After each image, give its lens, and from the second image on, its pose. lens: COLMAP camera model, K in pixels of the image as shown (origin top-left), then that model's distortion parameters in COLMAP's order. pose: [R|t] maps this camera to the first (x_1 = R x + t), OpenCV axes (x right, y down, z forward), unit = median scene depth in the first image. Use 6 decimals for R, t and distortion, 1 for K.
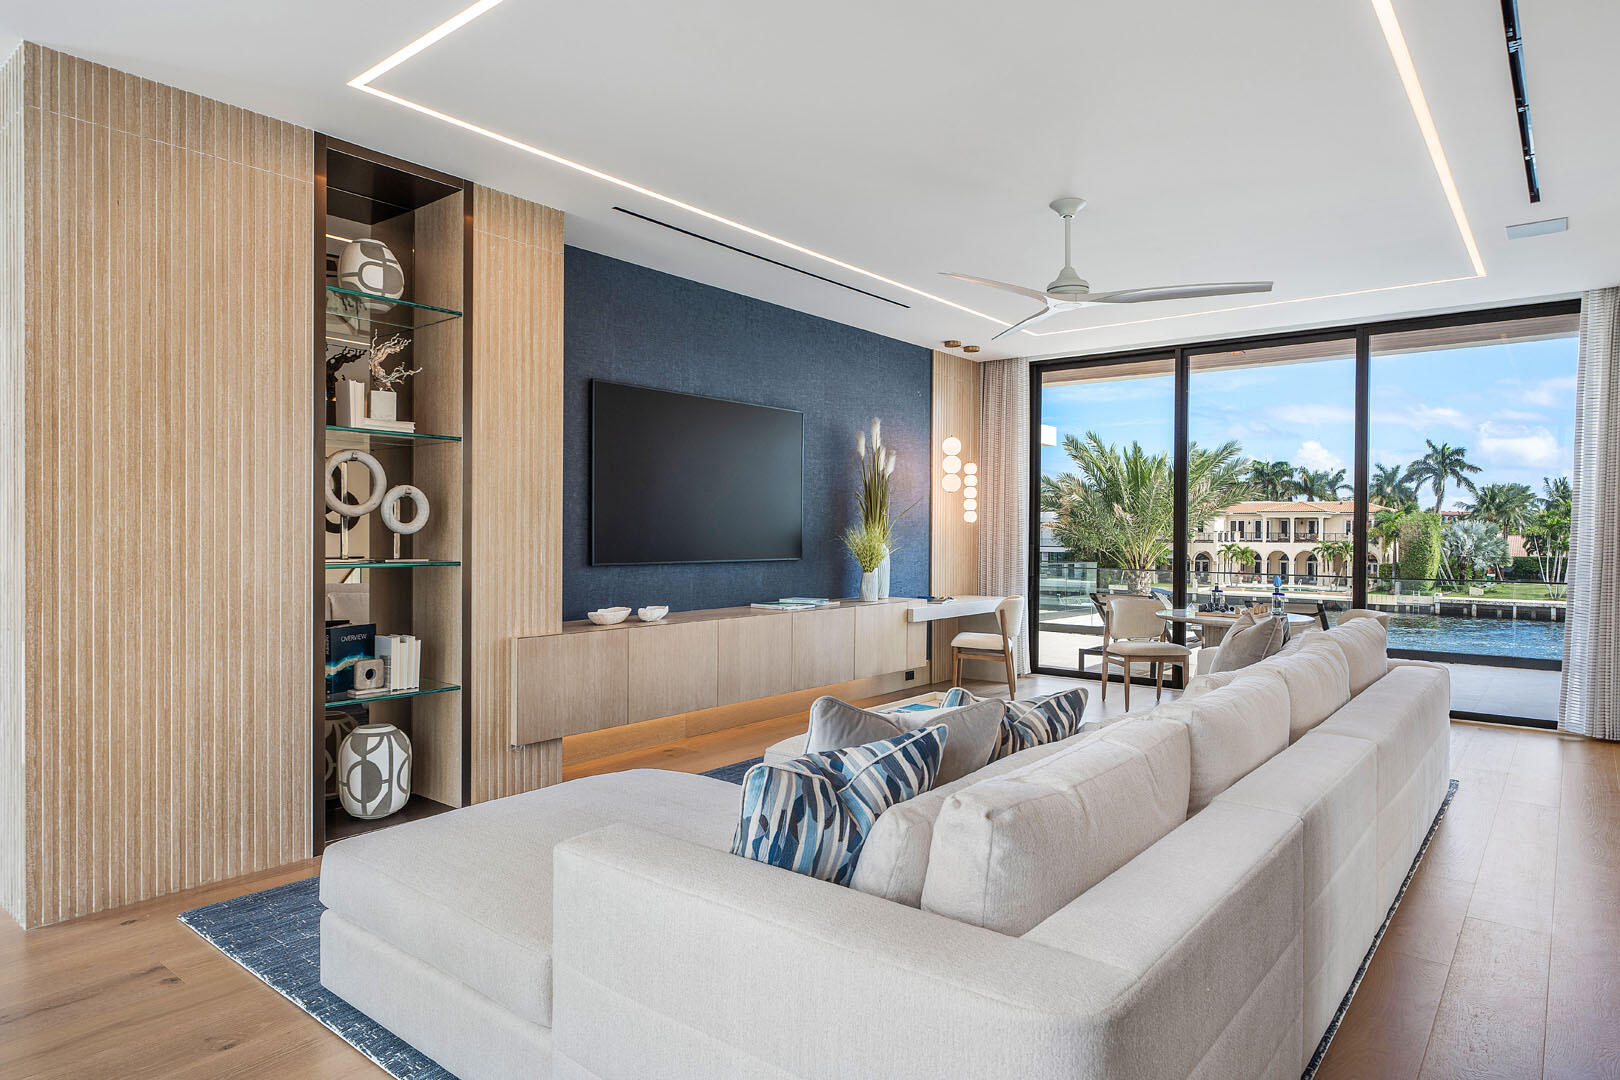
lens RADIAL K [[990.1, 0, 840.2], [0, 990.1, 525.6], [0, 0, 1]] dist [-0.005787, 0.002777]
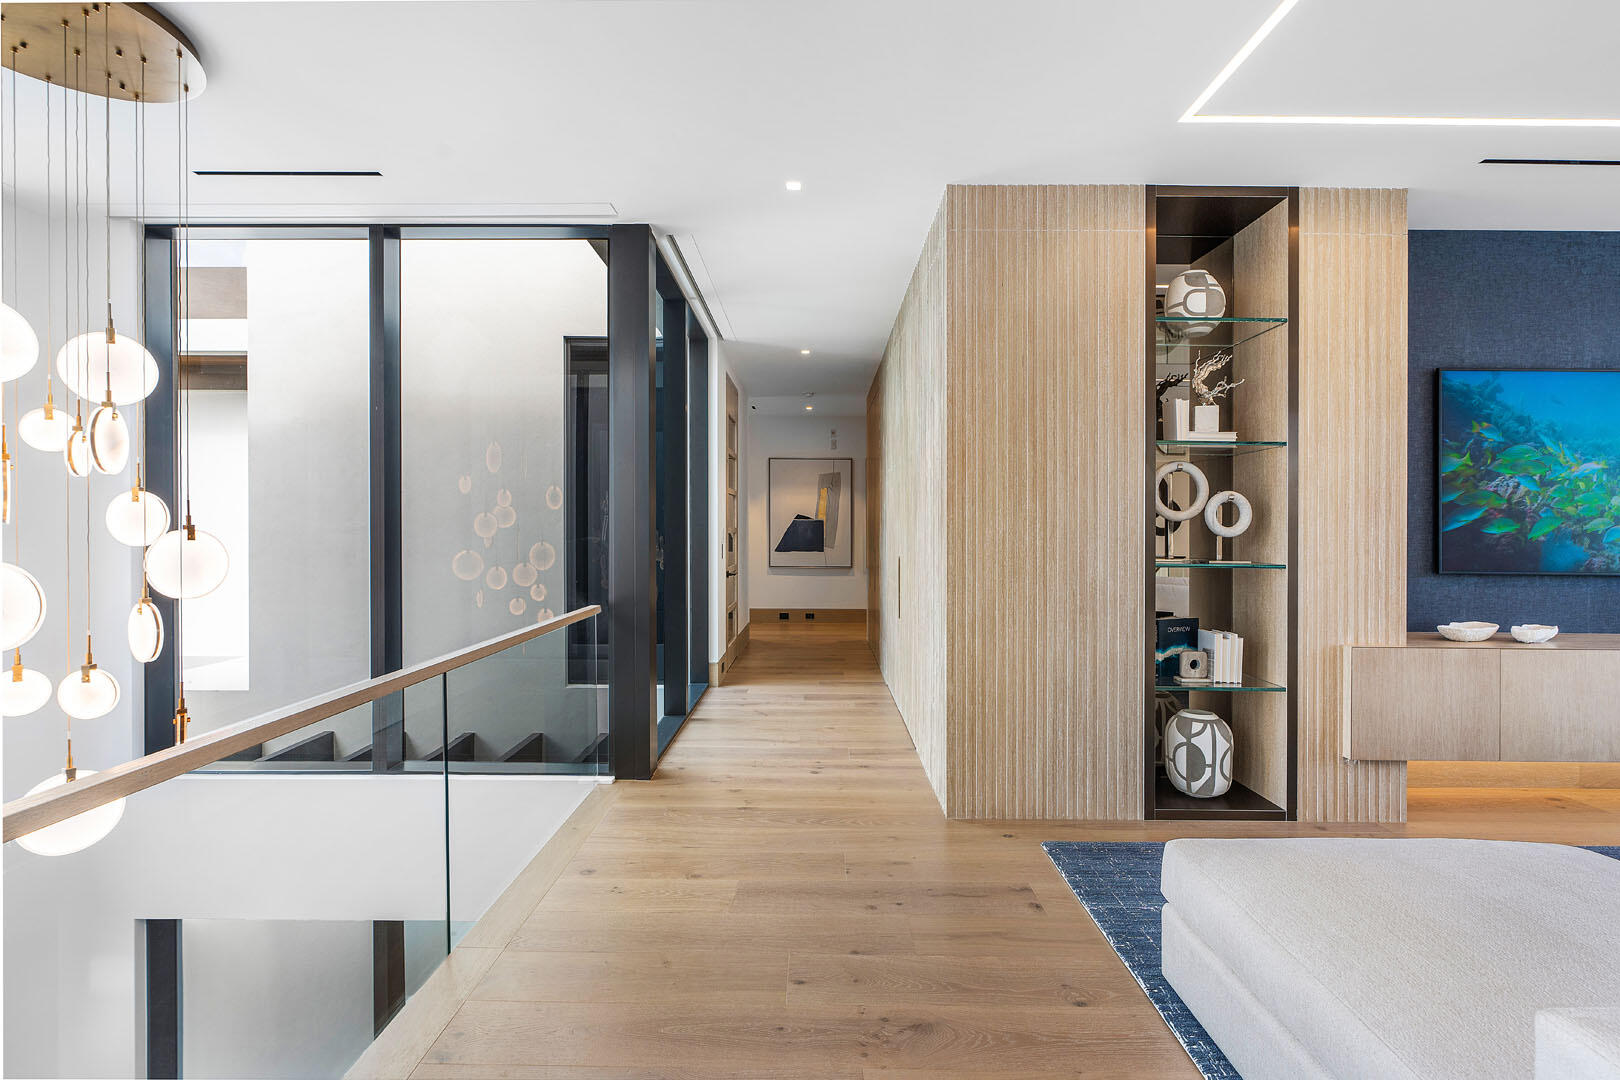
lens RADIAL K [[733.6, 0, 814.0], [0, 733.6, 531.5], [0, 0, 1]] dist [-0.001457, -0.000322]
pose [[0.628687, 0.002873, -0.777653, -0.117599], [-0.000158, 0.999994, 0.003567, -0.000224], [0.777658, -0.002120, 0.628683, 0.174083]]
